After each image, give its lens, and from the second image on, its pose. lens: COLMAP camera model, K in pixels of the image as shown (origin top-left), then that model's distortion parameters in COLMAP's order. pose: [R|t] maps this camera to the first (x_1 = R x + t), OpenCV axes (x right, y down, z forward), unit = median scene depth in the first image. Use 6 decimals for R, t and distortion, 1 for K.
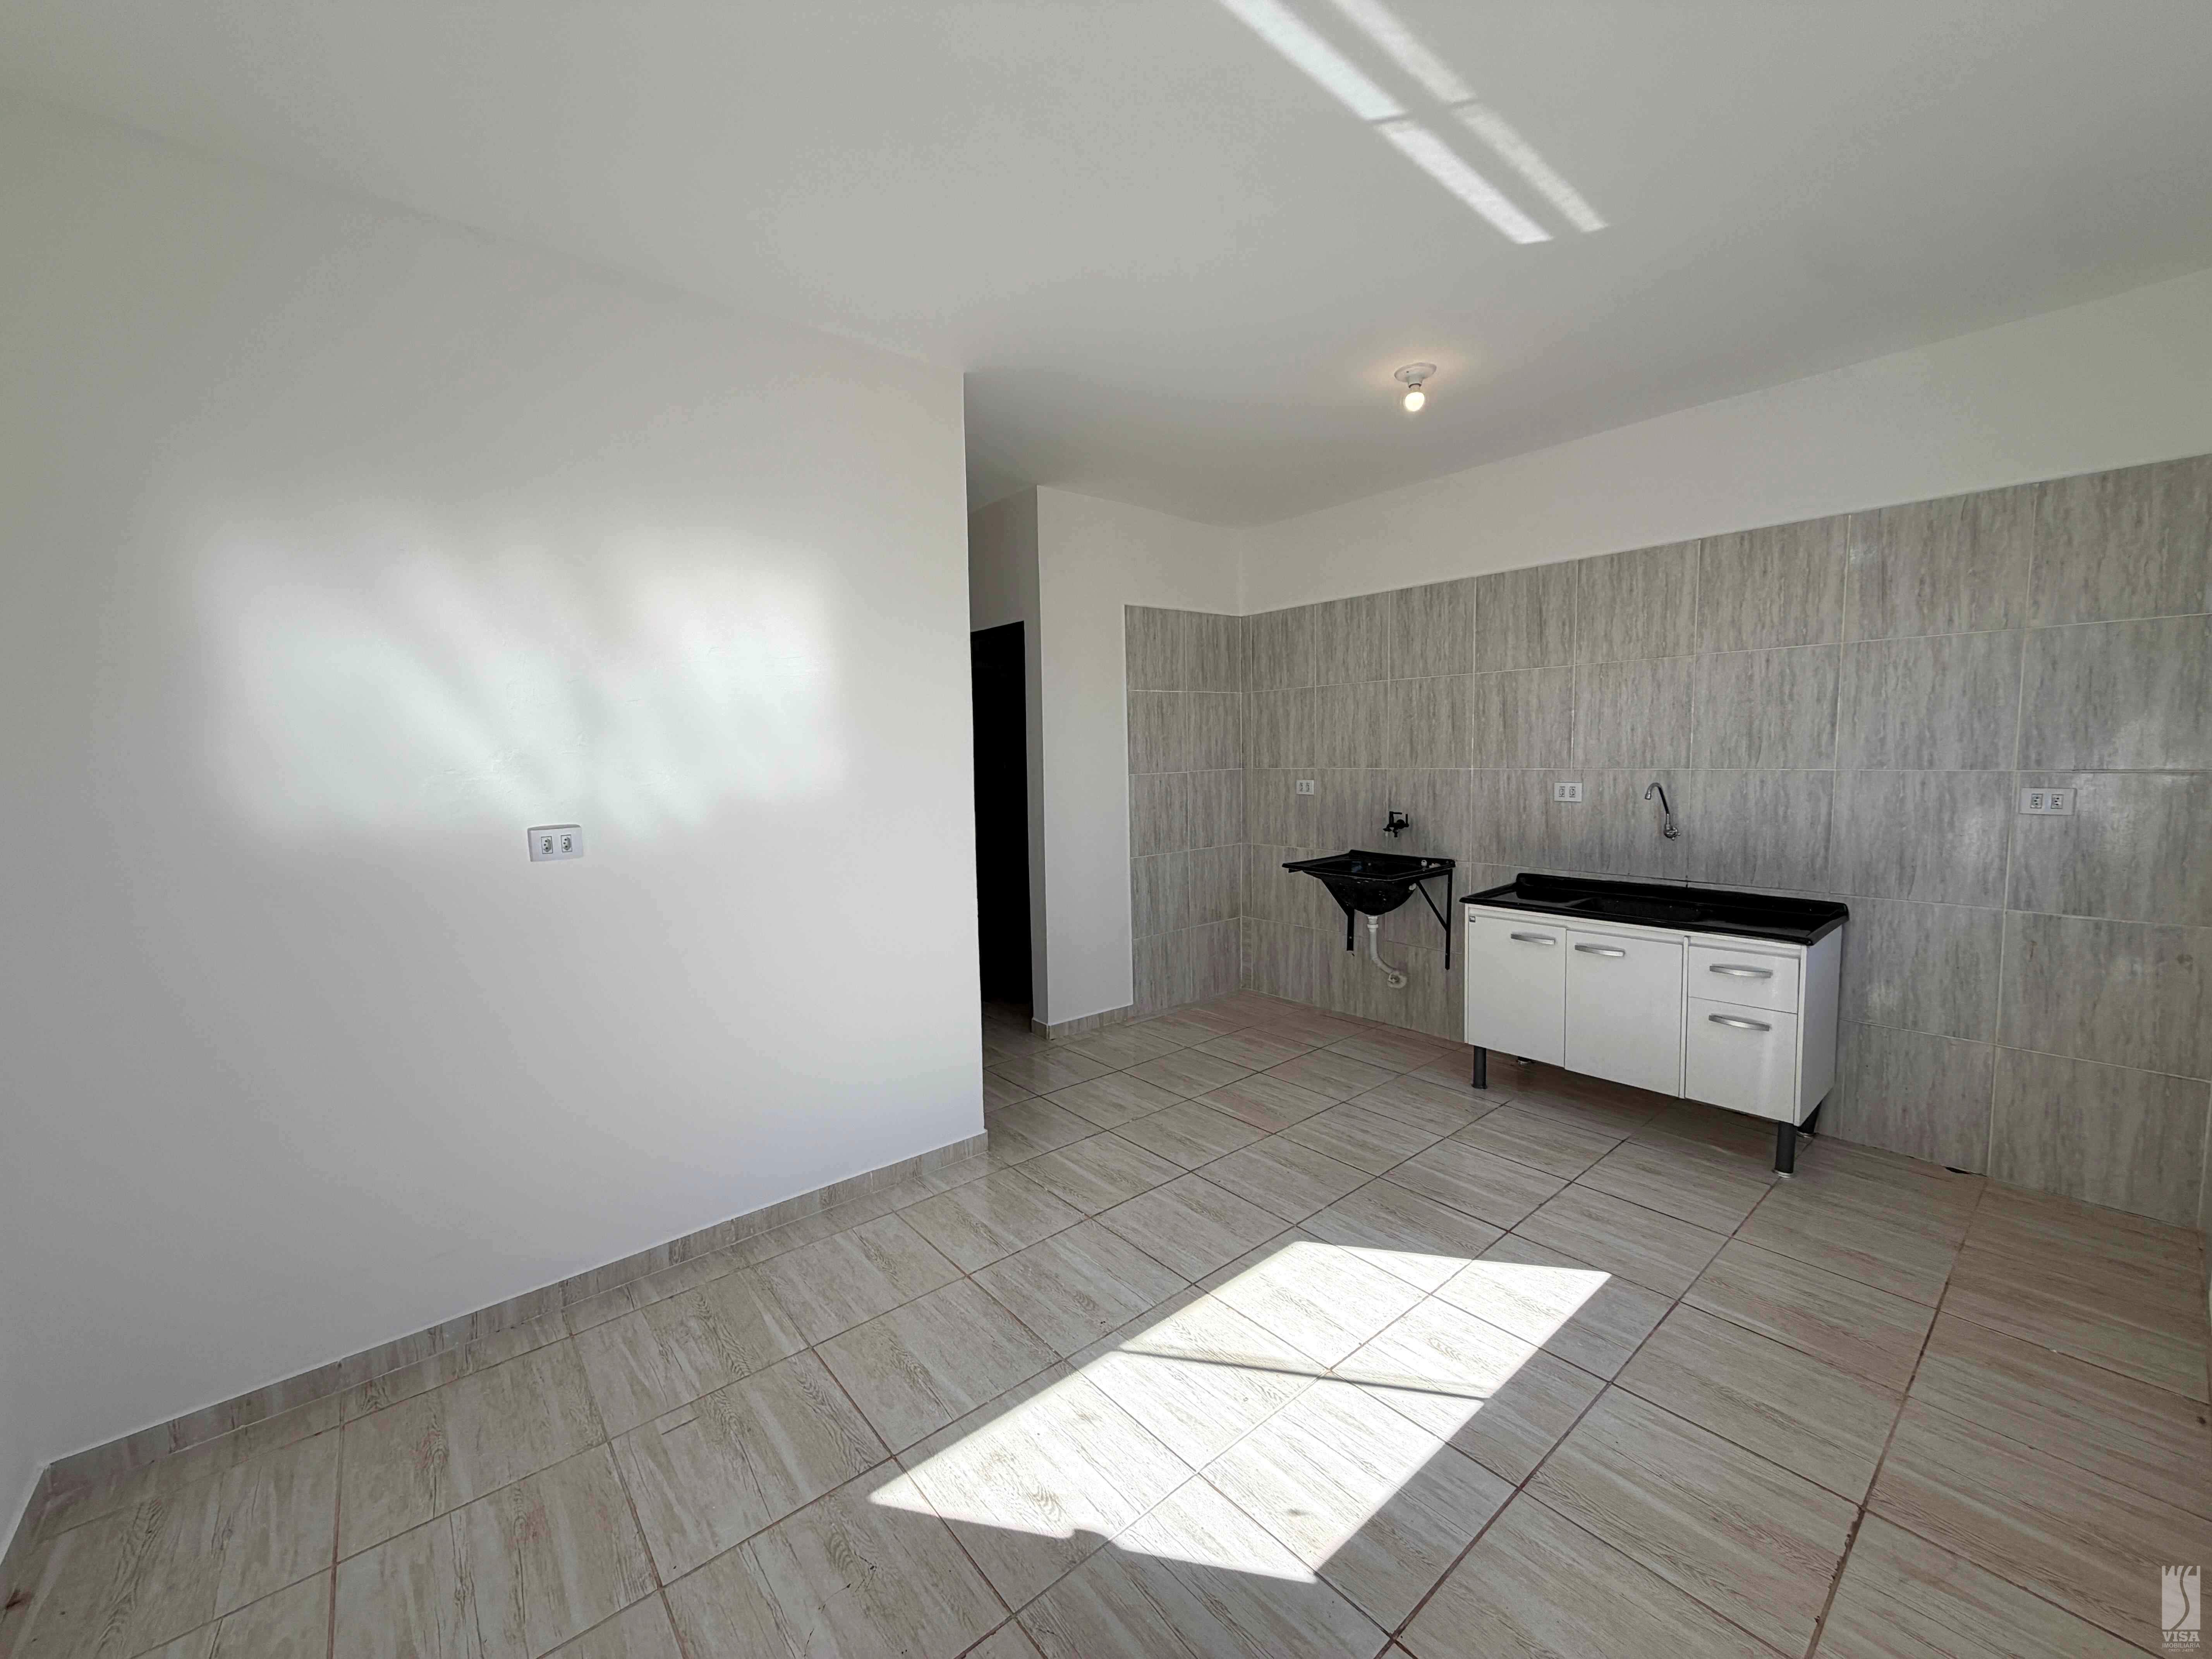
lens RADIAL K [[877.6, 0, 1102.7], [0, 877.6, 826.0], [0, 0, 1]] dist [-0.001685, 0.000015]
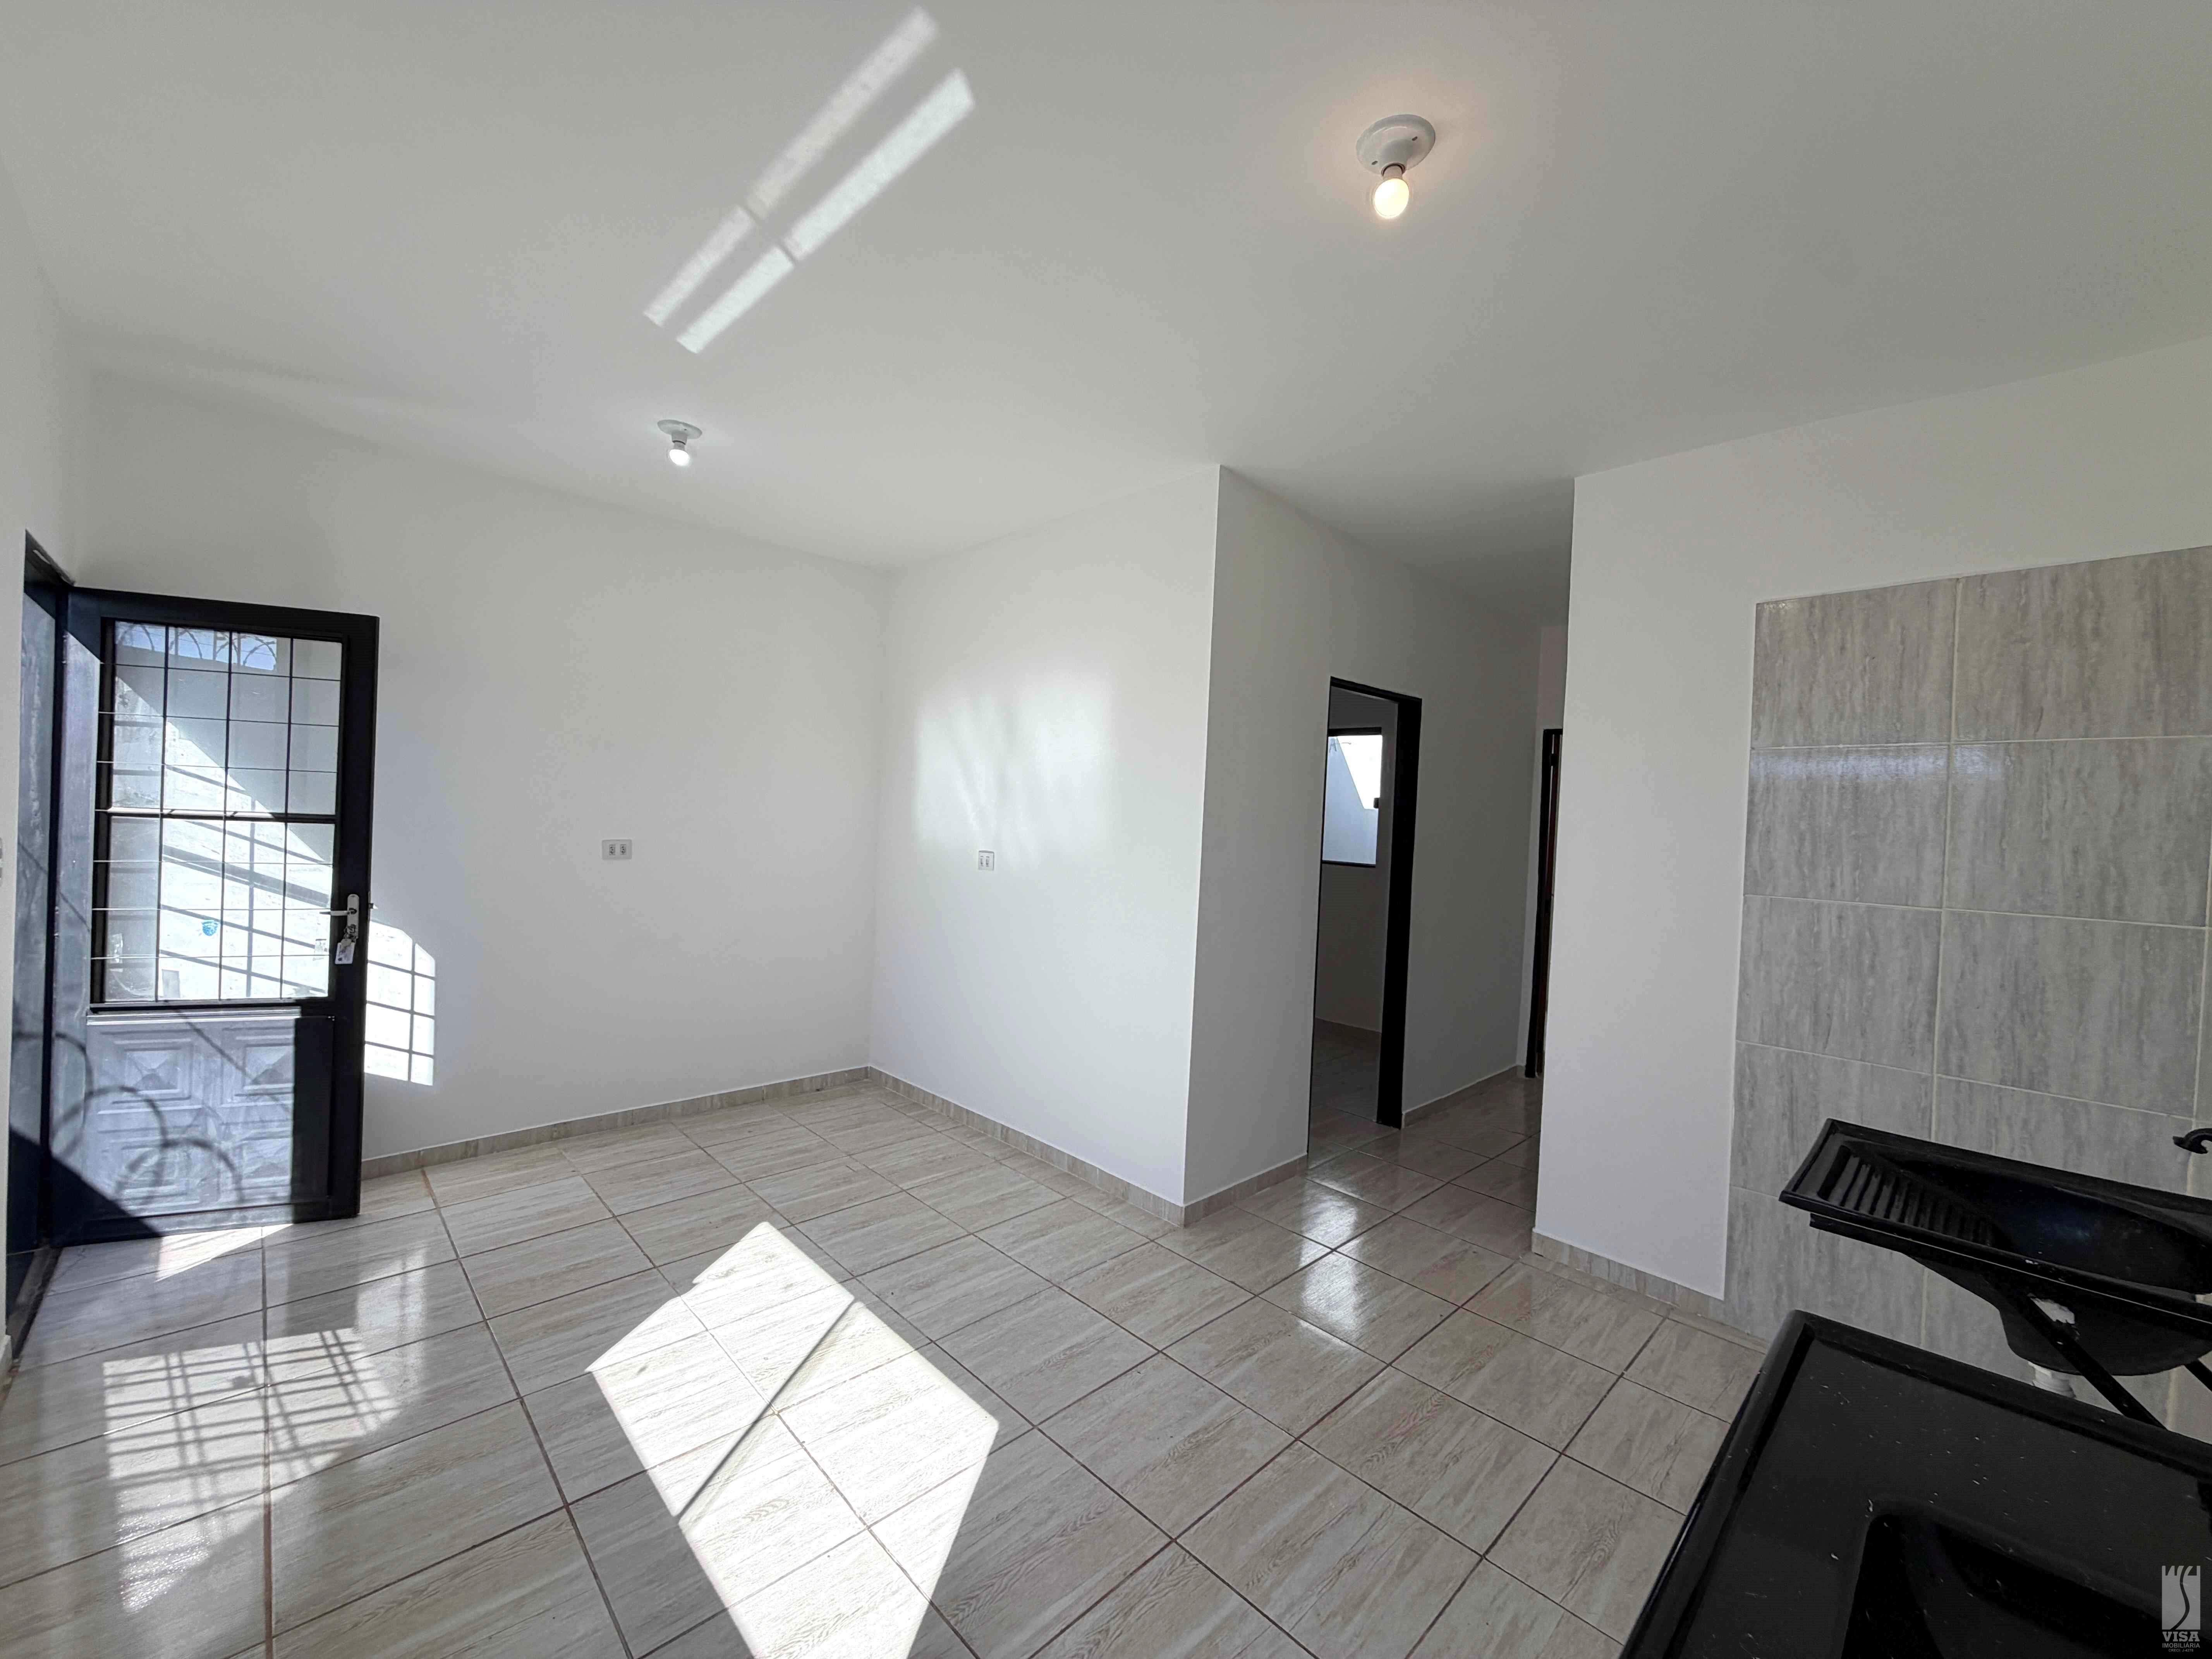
lens RADIAL K [[877.6, 0, 1102.7], [0, 877.6, 826.0], [0, 0, 1]] dist [-0.001685, 0.000015]
pose [[0.071541, 0.034604, -0.996837, 1.193554], [-0.132679, 0.990847, 0.024874, -0.128819], [0.988574, 0.130480, 0.075478, 1.121891]]
